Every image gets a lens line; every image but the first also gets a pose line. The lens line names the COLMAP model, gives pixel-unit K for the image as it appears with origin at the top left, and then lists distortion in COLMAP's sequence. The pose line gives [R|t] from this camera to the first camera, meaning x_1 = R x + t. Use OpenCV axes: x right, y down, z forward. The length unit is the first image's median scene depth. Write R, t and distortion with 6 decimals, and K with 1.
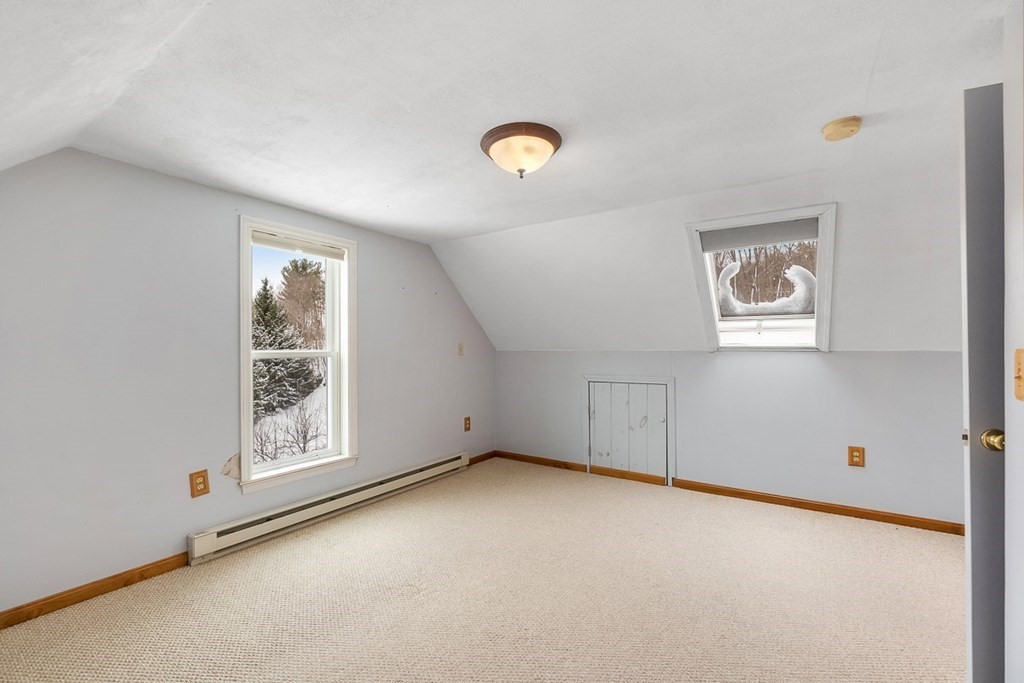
lens RADIAL K [[444.9, 0, 518.7], [0, 444.9, 348.1], [0, 0, 1]] dist [-0.002810, -0.000364]
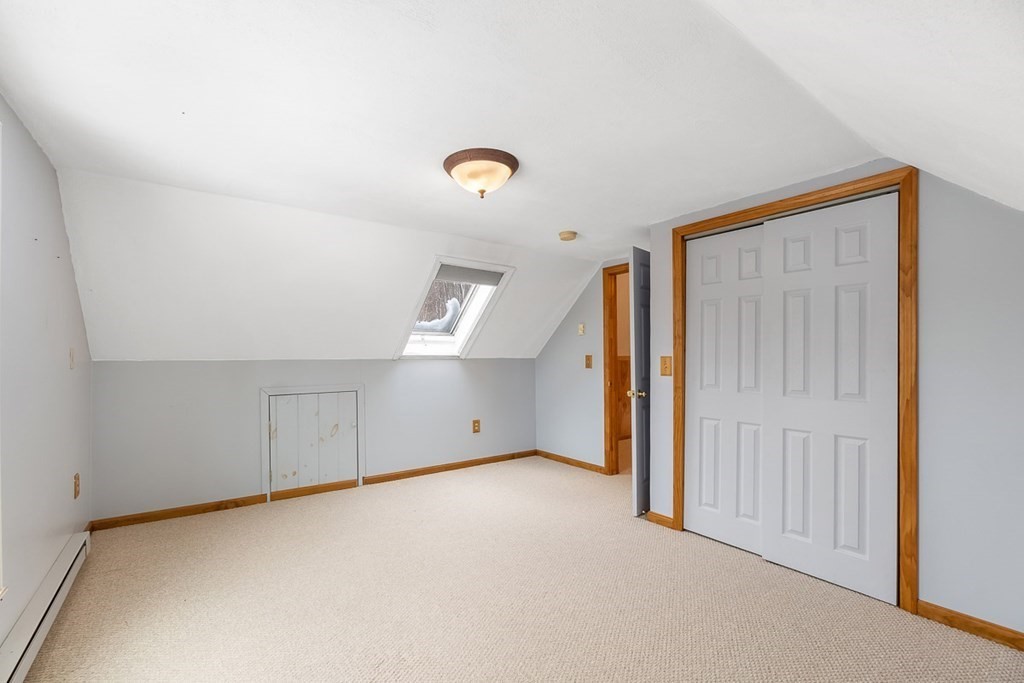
lens RADIAL K [[444.9, 0, 500.7], [0, 444.9, 357.6], [0, 0, 1]] dist [-0.002810, -0.000364]
pose [[0.350401, 0.001114, 0.936599, -0.545974], [0.007358, 0.999965, -0.003942, 0.008975], [-0.936571, 0.008273, 0.350380, 0.307834]]
